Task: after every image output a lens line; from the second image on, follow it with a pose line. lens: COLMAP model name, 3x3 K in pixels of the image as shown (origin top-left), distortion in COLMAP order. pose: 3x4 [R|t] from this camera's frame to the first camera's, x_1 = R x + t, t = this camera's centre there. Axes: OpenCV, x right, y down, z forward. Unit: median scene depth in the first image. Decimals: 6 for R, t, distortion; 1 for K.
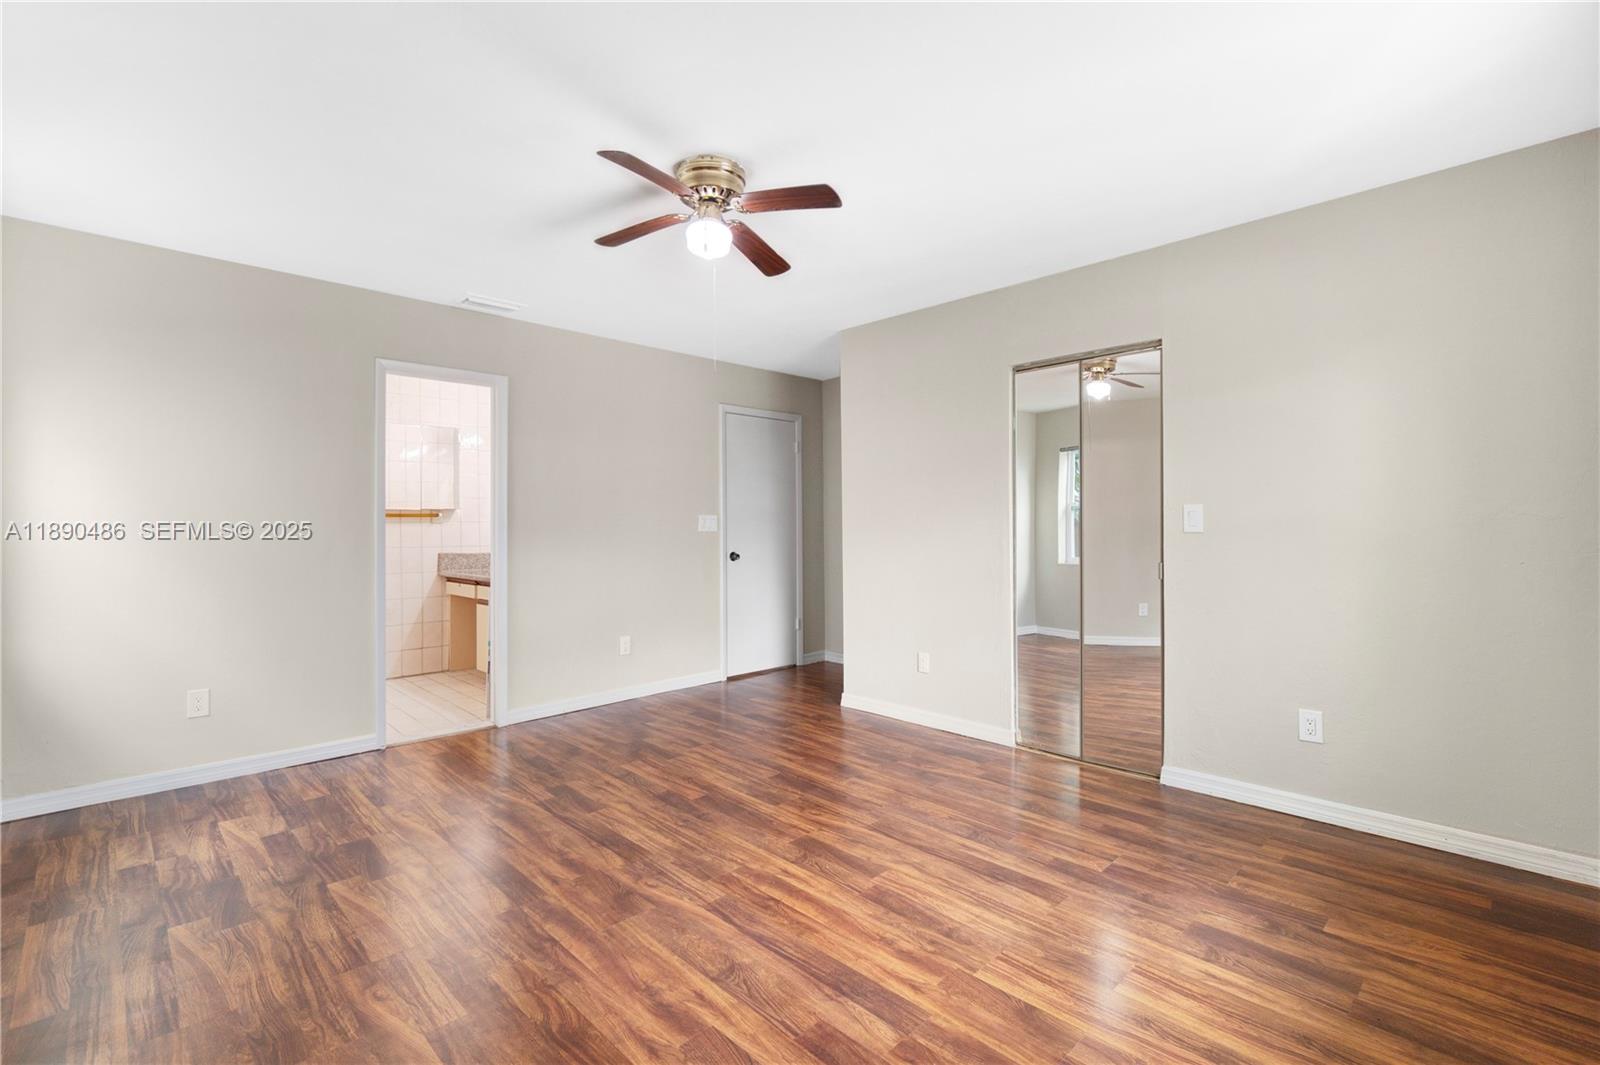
lens RADIAL K [[701.7, 0, 792.9], [0, 701.7, 520.0], [0, 0, 1]] dist [-0.002042, -0.000072]
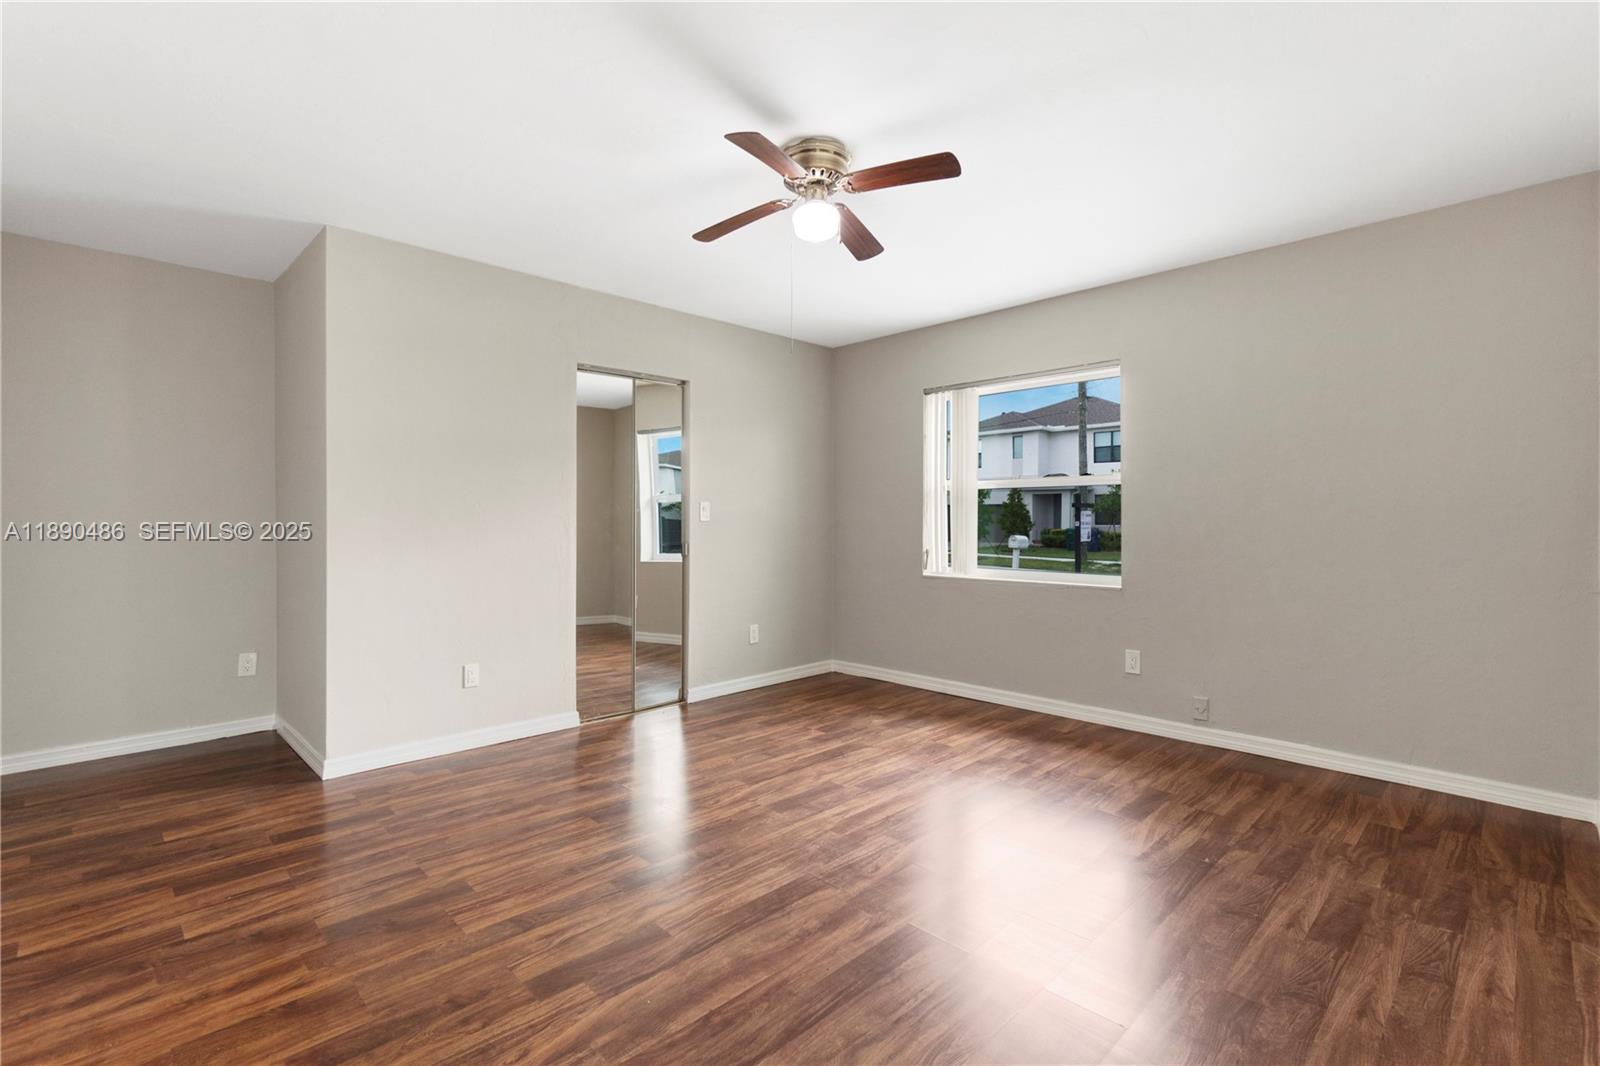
lens RADIAL K [[701.7, 0, 792.9], [0, 701.7, 520.5], [0, 0, 1]] dist [-0.002042, -0.000072]
pose [[0.028611, 0.001644, 0.999589, -1.076347], [-0.006503, 0.999978, -0.001458, 0.027835], [-0.999569, -0.006458, 0.028621, 0.981692]]
